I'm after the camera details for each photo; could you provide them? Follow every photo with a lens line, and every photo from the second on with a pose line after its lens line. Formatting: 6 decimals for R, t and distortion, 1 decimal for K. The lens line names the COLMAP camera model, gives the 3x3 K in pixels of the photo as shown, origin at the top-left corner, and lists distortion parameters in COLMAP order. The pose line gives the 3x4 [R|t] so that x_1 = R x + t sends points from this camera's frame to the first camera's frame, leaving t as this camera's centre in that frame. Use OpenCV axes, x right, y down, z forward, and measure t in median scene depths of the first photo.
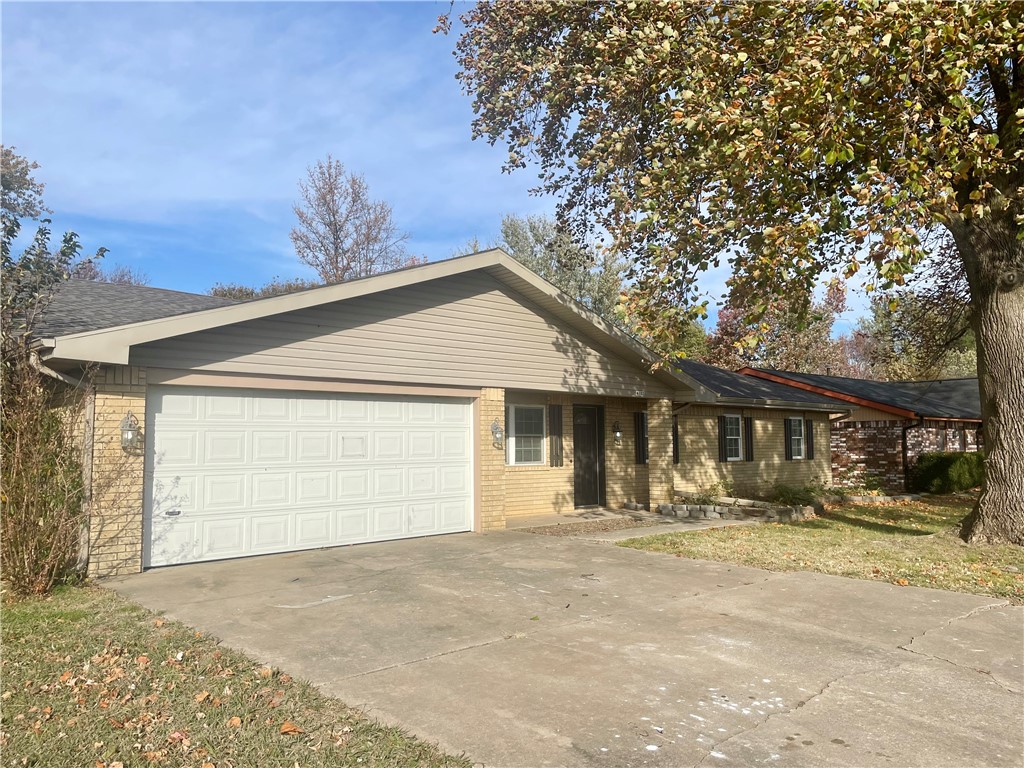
lens RADIAL K [[783.7, 0, 511.9], [0, 783.7, 384.0], [0, 0, 1]] dist [-0.002031, -0.002881]
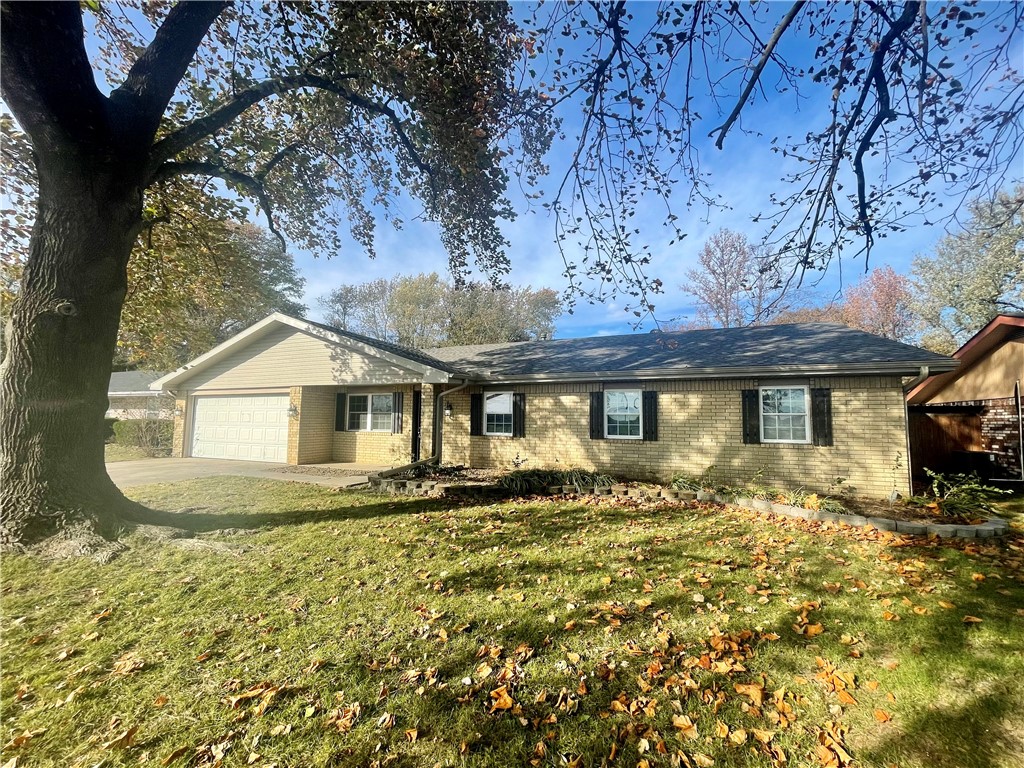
lens RADIAL K [[414.2, 0, 512.2], [0, 414.2, 384.8], [0, 0, 1]] dist [0.001189, 0.000043]
pose [[0.404588, -0.070155, -0.911804, 0.970075], [0.057551, 0.997030, -0.051175, 0.072691], [0.912686, -0.031770, 0.407424, 0.973743]]
